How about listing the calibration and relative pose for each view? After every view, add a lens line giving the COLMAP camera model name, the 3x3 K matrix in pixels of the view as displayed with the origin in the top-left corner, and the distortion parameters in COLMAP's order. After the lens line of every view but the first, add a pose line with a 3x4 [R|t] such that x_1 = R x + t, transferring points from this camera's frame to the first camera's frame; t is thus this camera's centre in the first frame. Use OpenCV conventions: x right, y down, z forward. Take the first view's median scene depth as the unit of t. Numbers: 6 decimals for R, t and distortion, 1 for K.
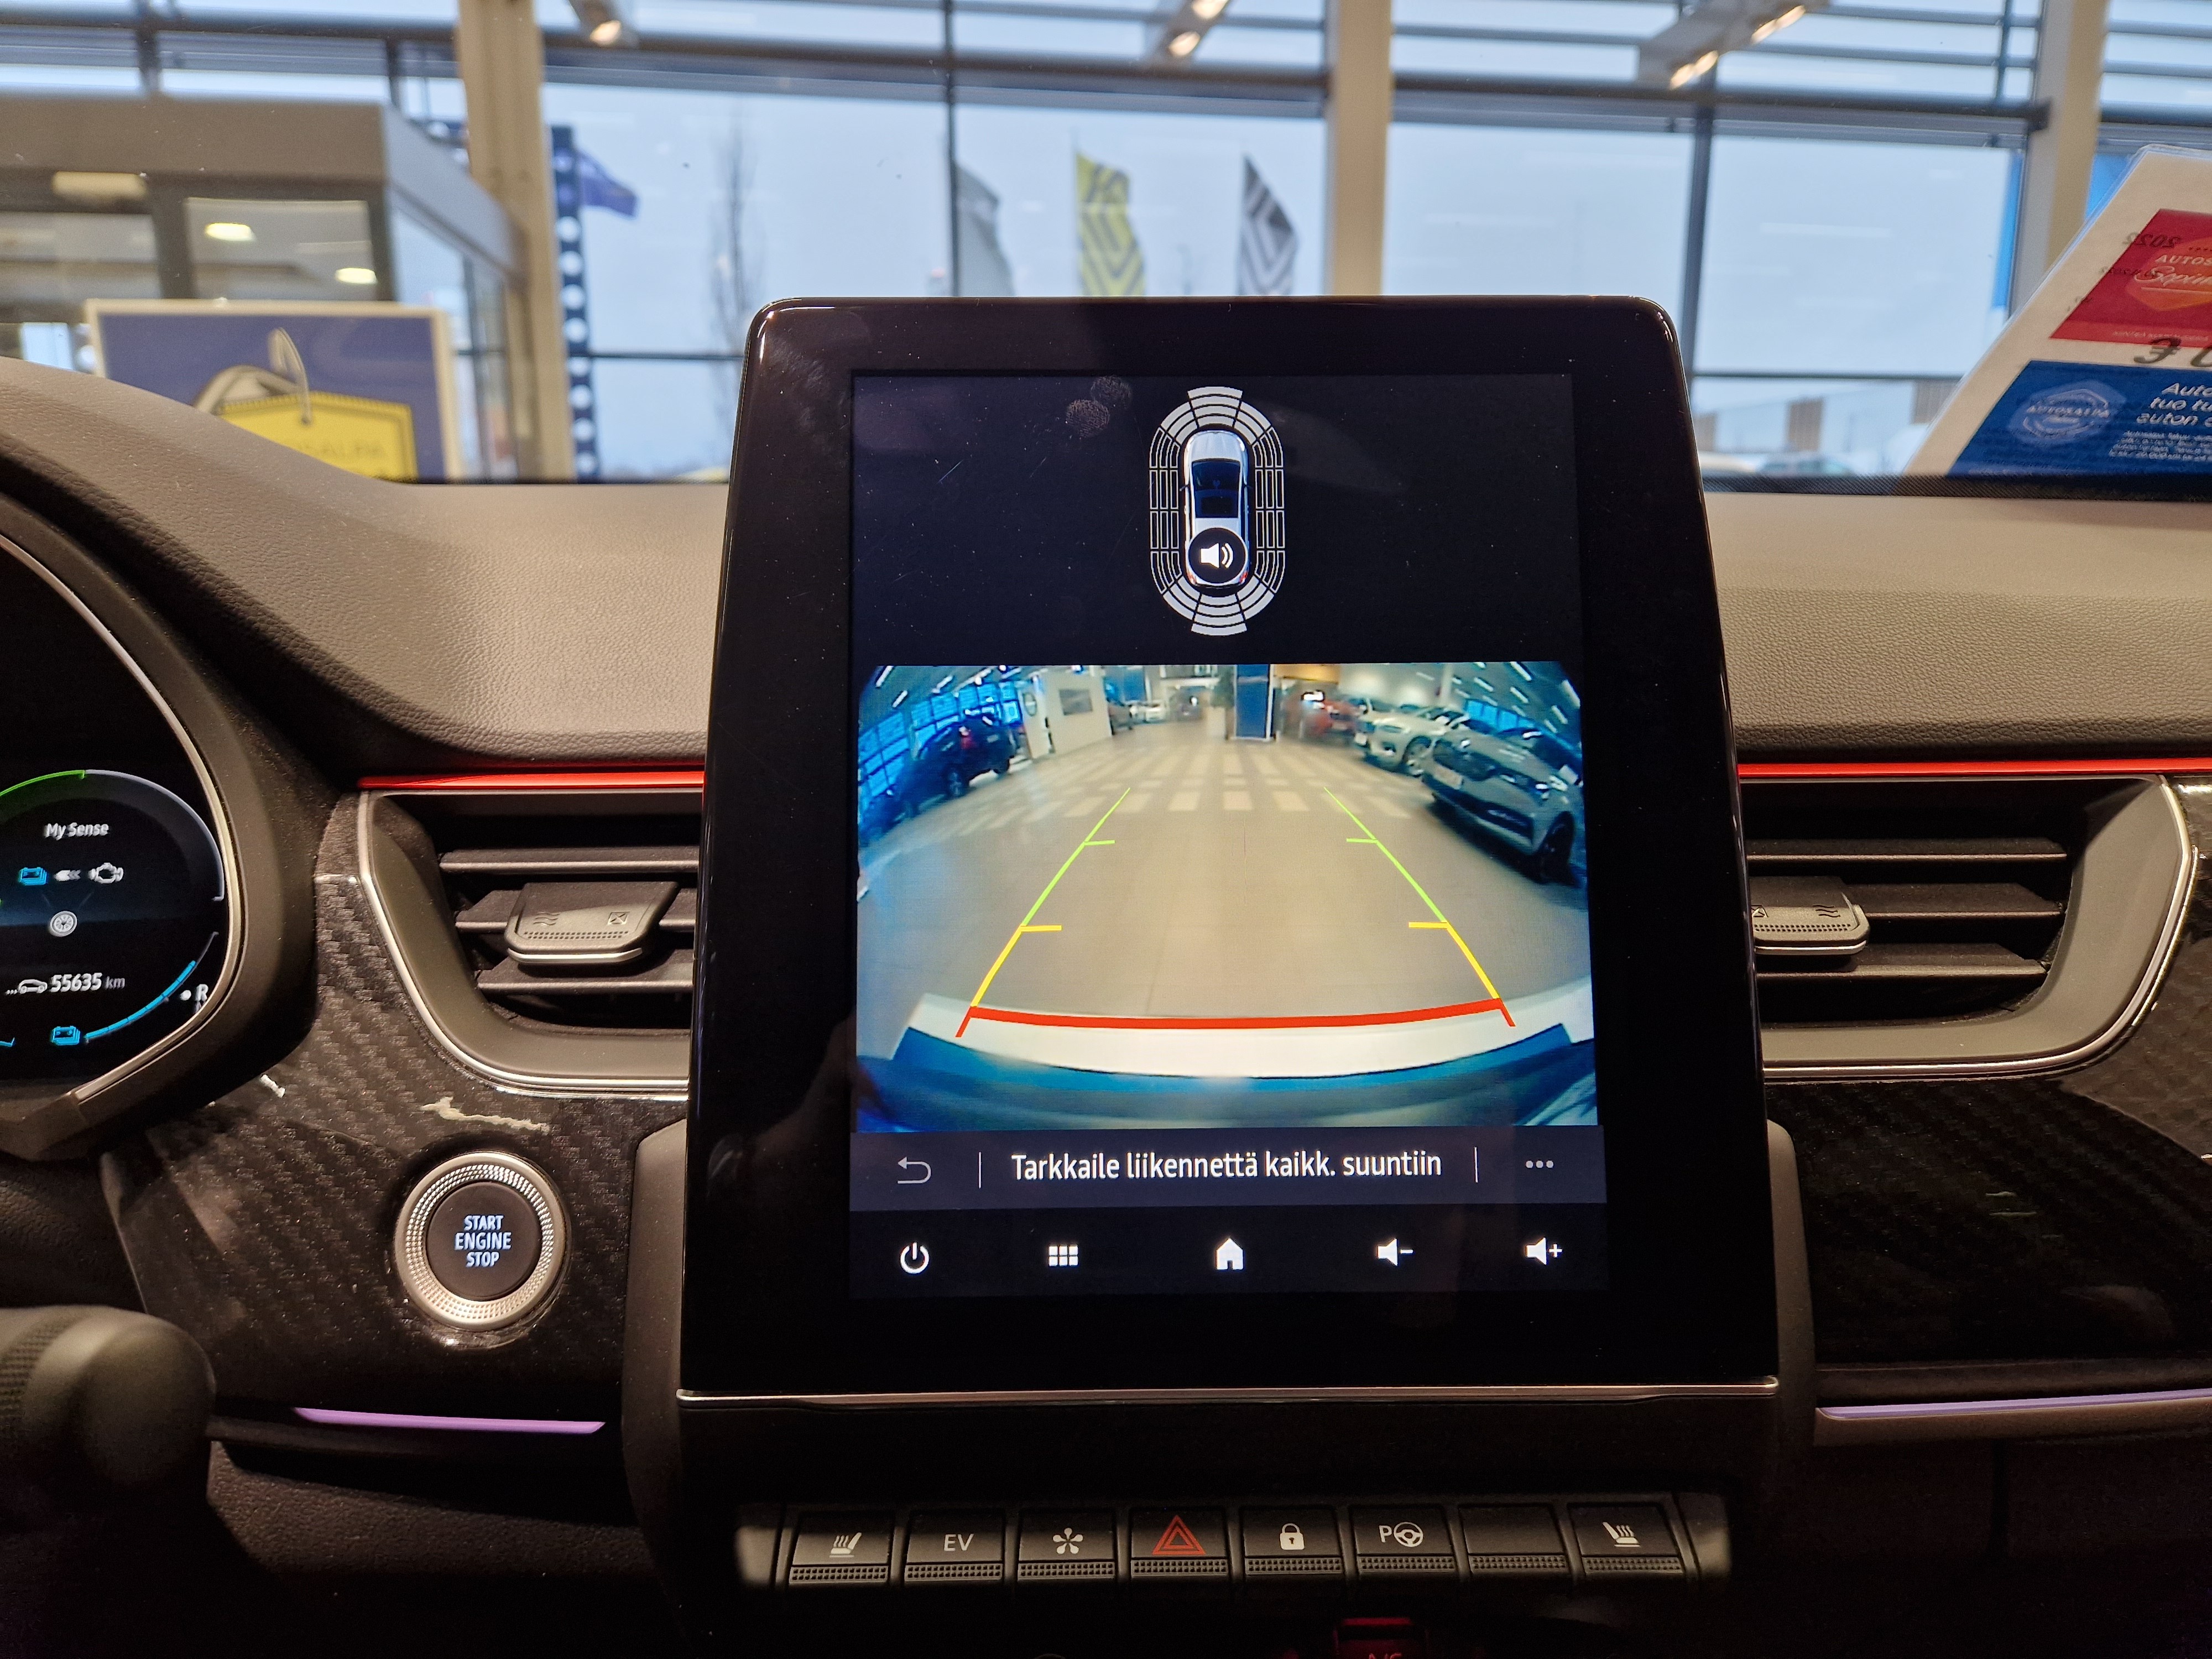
lens RADIAL K [[1517.5, 0, 1111.5], [0, 1517.5, 845.6], [0, 0, 1]] dist [0.061634, -0.071078]
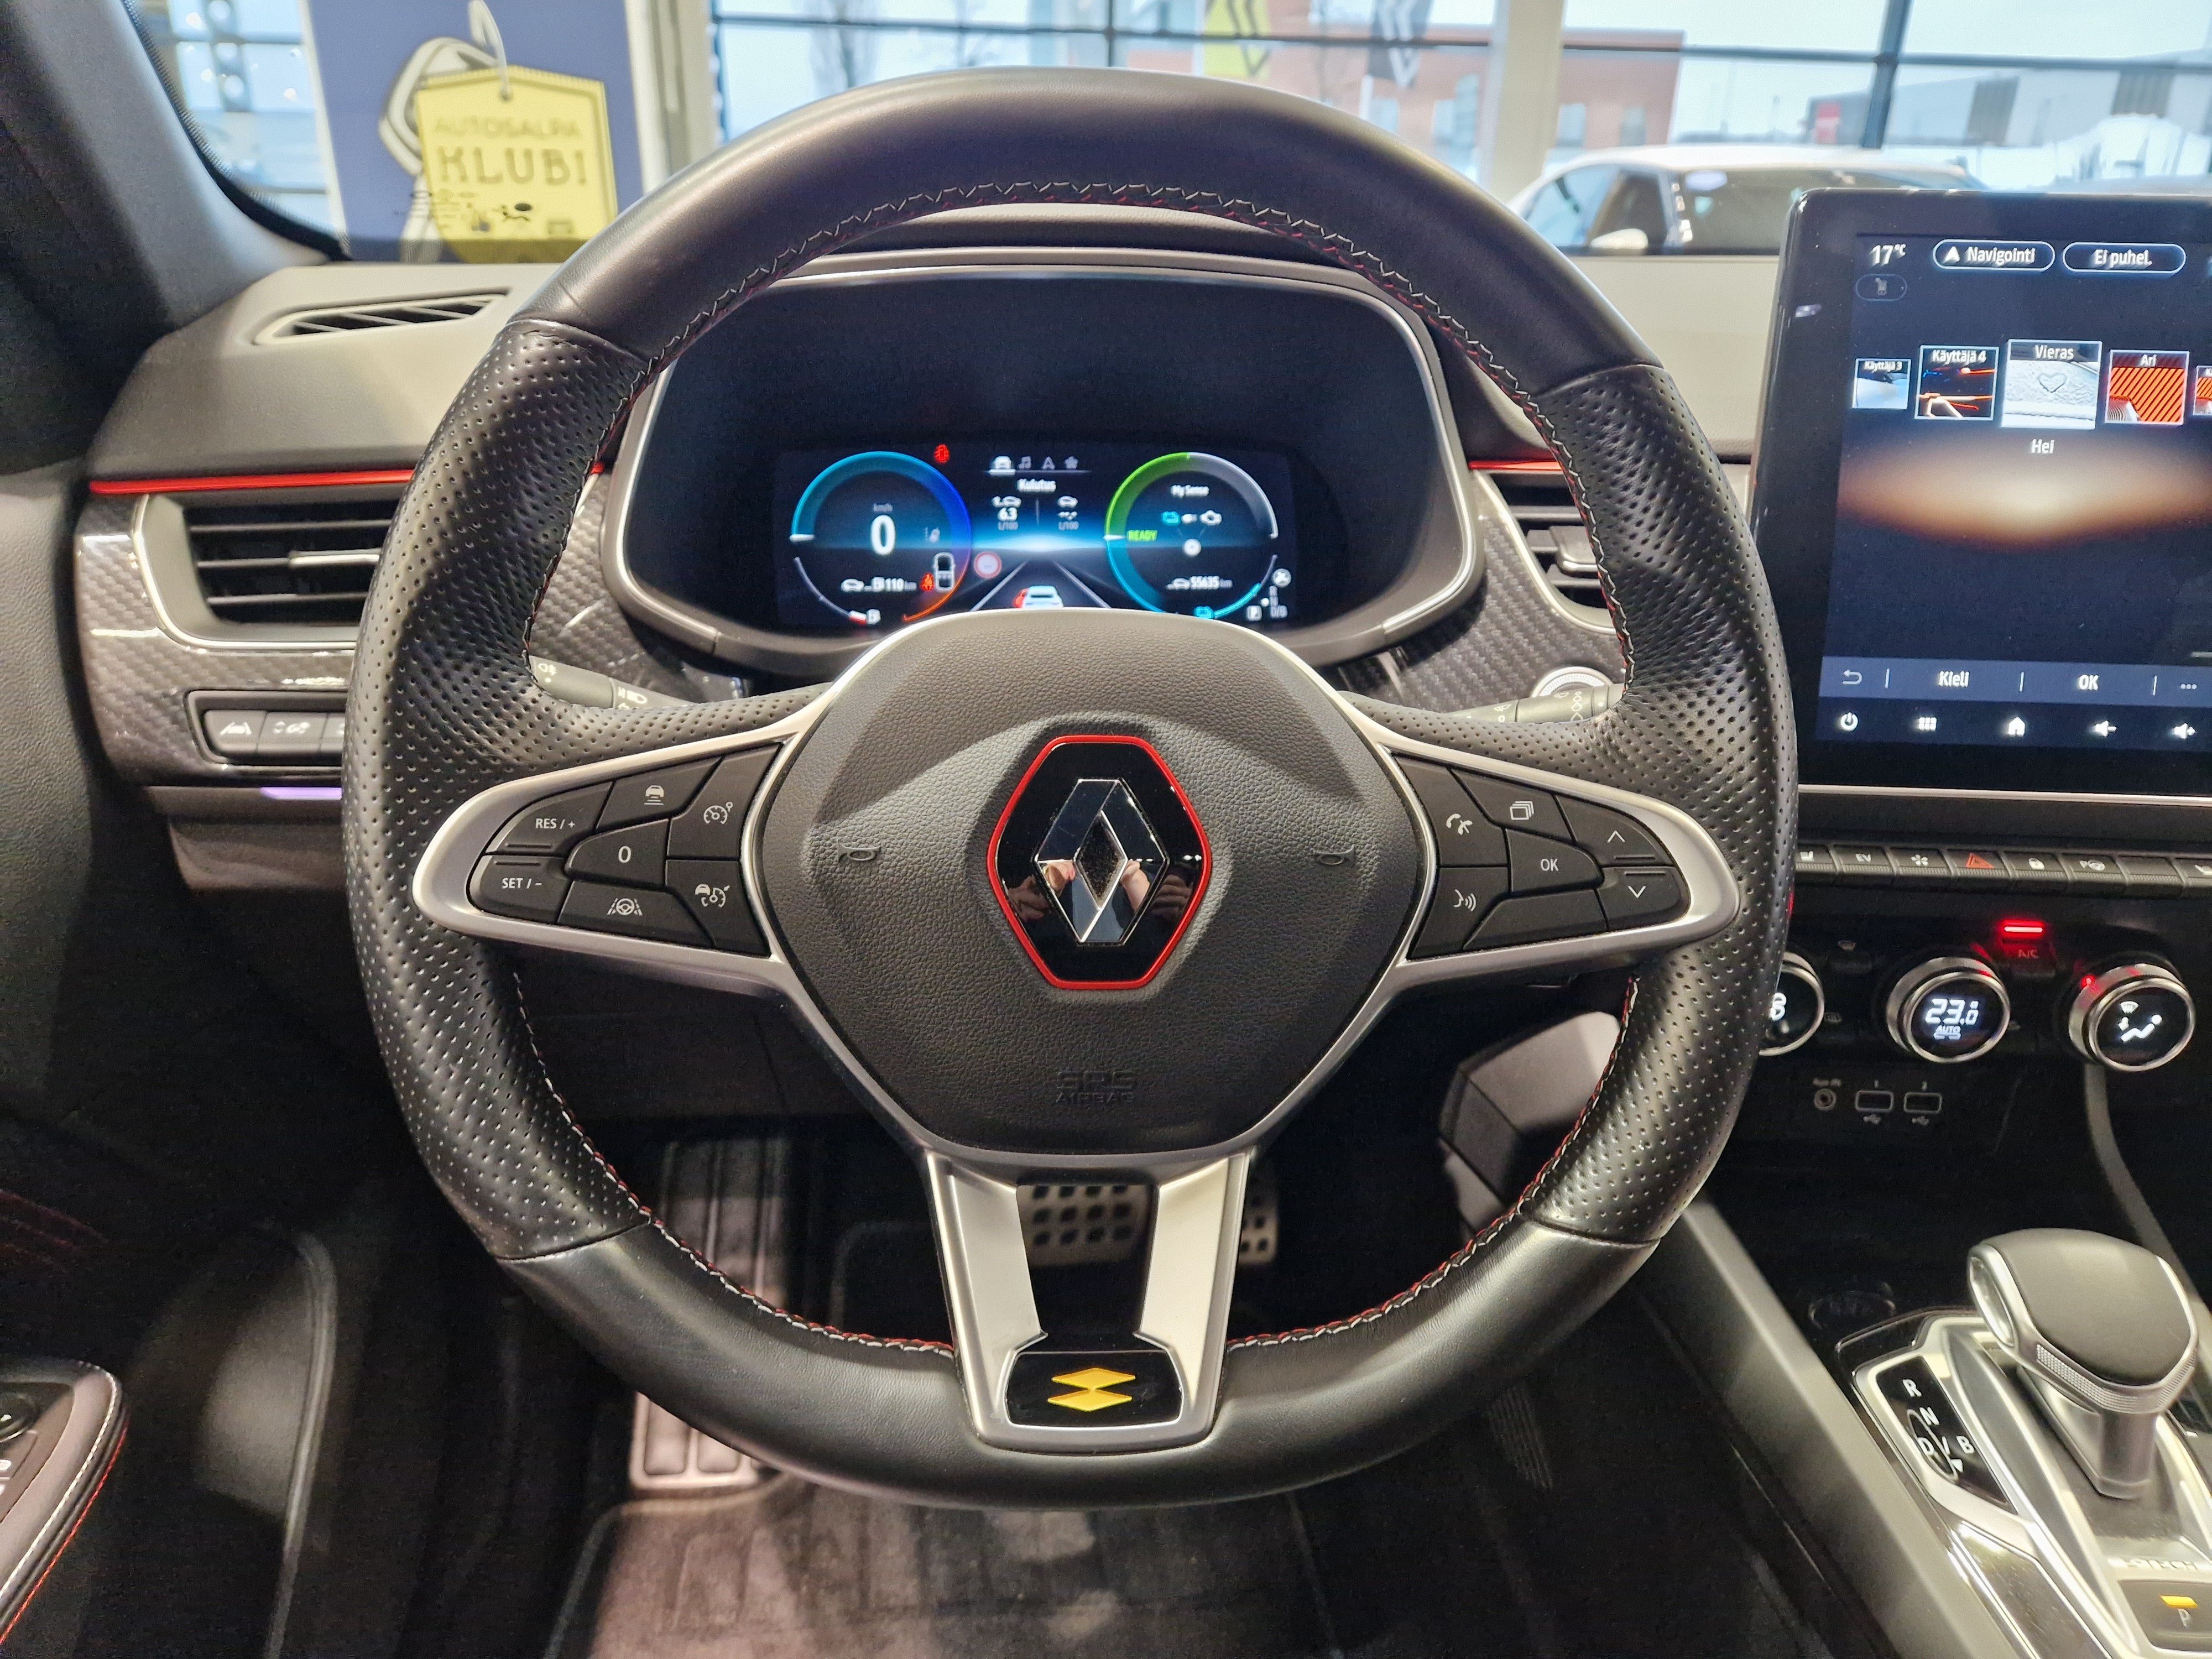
lens RADIAL K [[1490.1, 0, 1105.1], [0, 1490.1, 853.6], [0, 0, 1]] dist [0.061492, -0.063975]
pose [[0.997557, 0.043888, -0.054354, -0.842699], [-0.032346, 0.979774, 0.197474, 0.074291], [0.061921, -0.195233, 0.978800, -0.857748]]
